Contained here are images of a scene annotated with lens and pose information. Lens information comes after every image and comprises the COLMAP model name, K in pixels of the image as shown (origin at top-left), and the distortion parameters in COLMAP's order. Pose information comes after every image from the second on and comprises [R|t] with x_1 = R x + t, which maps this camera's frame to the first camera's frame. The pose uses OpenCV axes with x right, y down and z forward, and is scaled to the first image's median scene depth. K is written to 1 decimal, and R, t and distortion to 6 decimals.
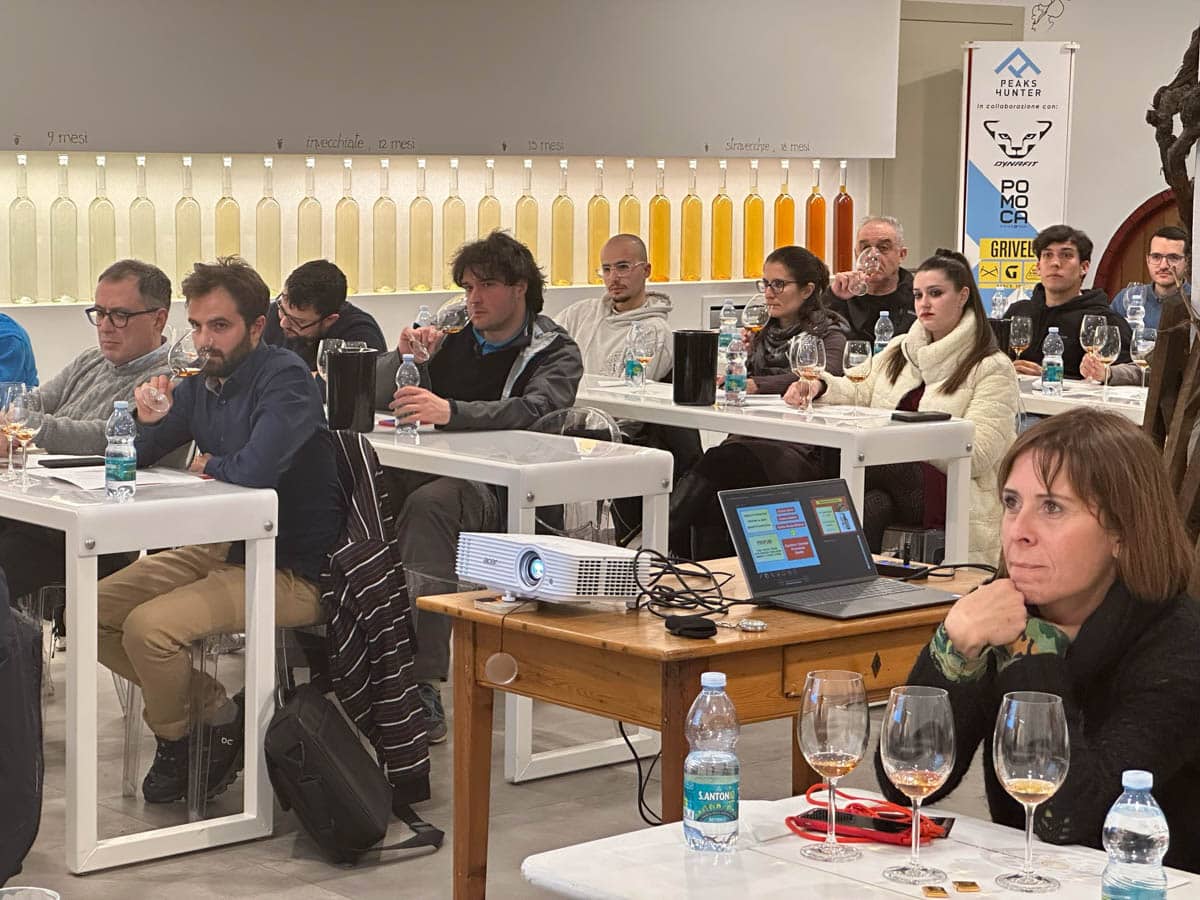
lens RADIAL K [[2654.5, 0, 597.2], [0, 2654.5, 434.0], [0, 0, 1]] dist [0.145096, 1.006873]
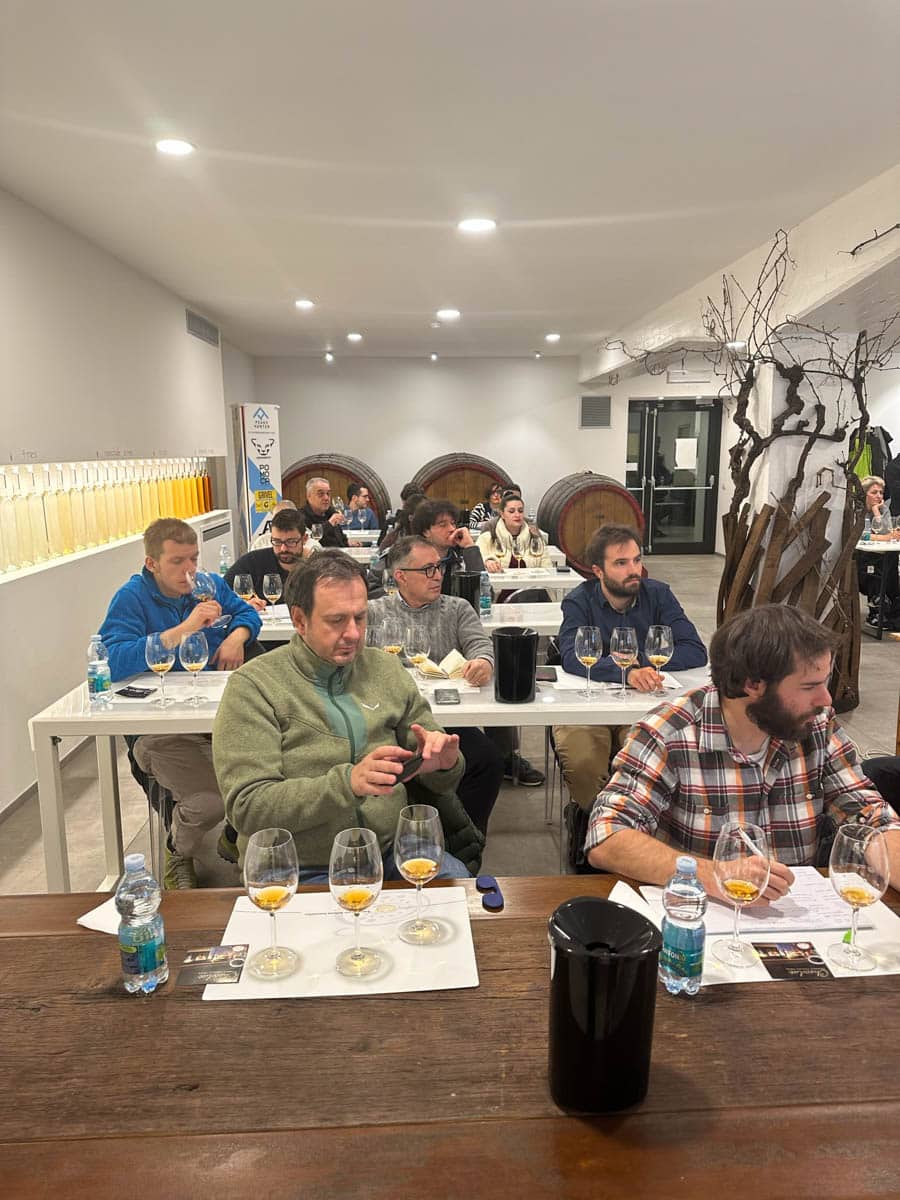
lens RADIAL K [[819.4, 0, 450.0], [0, 819.4, 600.0], [0, 0, 1]] dist [0.120787, -0.251809]
pose [[0.639616, -0.157547, 0.752377, -0.517495], [0.104331, 0.987507, 0.118088, -0.081668], [-0.761582, 0.002965, 0.648062, 0.717109]]
